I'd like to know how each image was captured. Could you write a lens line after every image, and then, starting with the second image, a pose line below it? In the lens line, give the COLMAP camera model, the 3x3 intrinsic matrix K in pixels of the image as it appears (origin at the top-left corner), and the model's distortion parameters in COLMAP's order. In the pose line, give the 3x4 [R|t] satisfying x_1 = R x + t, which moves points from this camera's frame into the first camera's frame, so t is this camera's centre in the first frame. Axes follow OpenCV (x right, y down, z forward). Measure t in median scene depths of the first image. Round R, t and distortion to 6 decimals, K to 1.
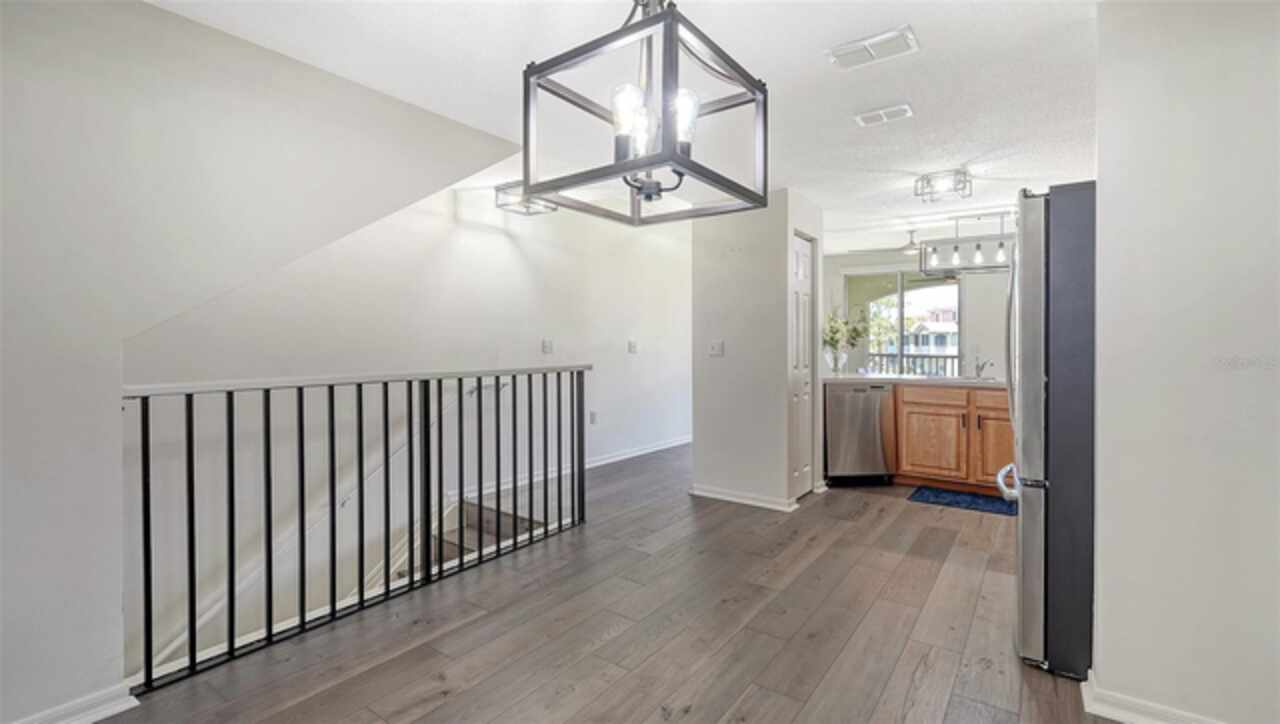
lens RADIAL K [[560.6, 0, 629.0], [0, 560.6, 342.6], [0, 0, 1]] dist [0.000392, 0.000339]
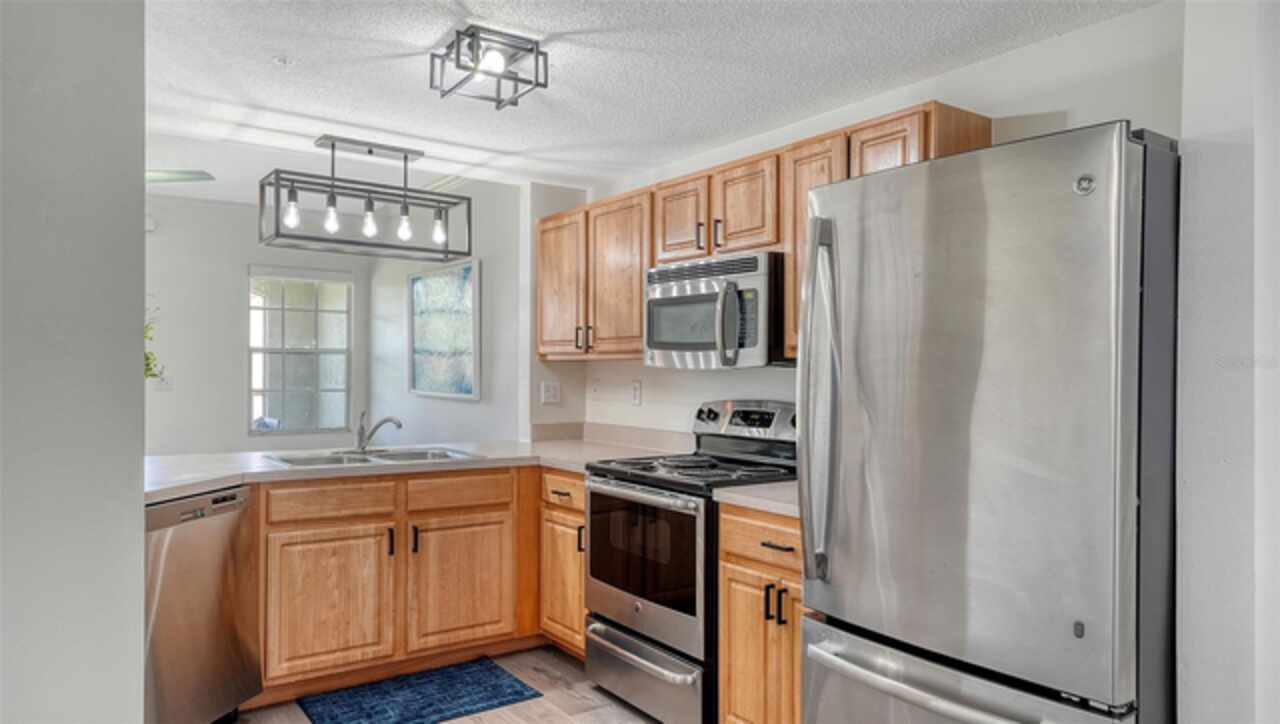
lens RADIAL K [[839.8, 0, 631.0], [0, 839.8, 371.3], [0, 0, 1]] dist [-0.002630, -0.000944]
pose [[0.300763, -0.006598, 0.953676, -0.058023], [-0.011398, 0.999880, 0.010512, -0.024404], [-0.953631, -0.014032, 0.300652, 0.512007]]
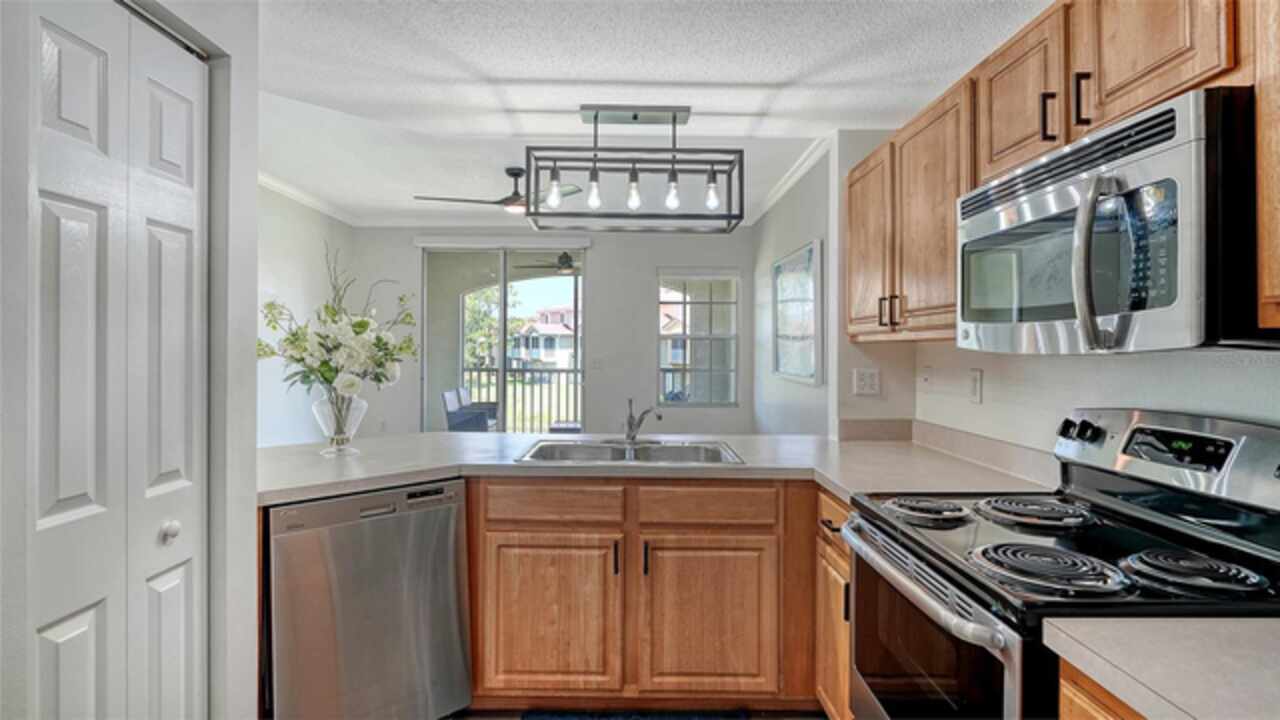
lens RADIAL K [[617.4, 0, 638.0], [0, 617.4, 348.6], [0, 0, 1]] dist [-0.014654, -0.001294]
pose [[0.795508, -0.002398, 0.605938, 0.293141], [-0.002816, 0.999967, 0.007654, -0.023641], [-0.605937, -0.007795, 0.795475, 0.556534]]
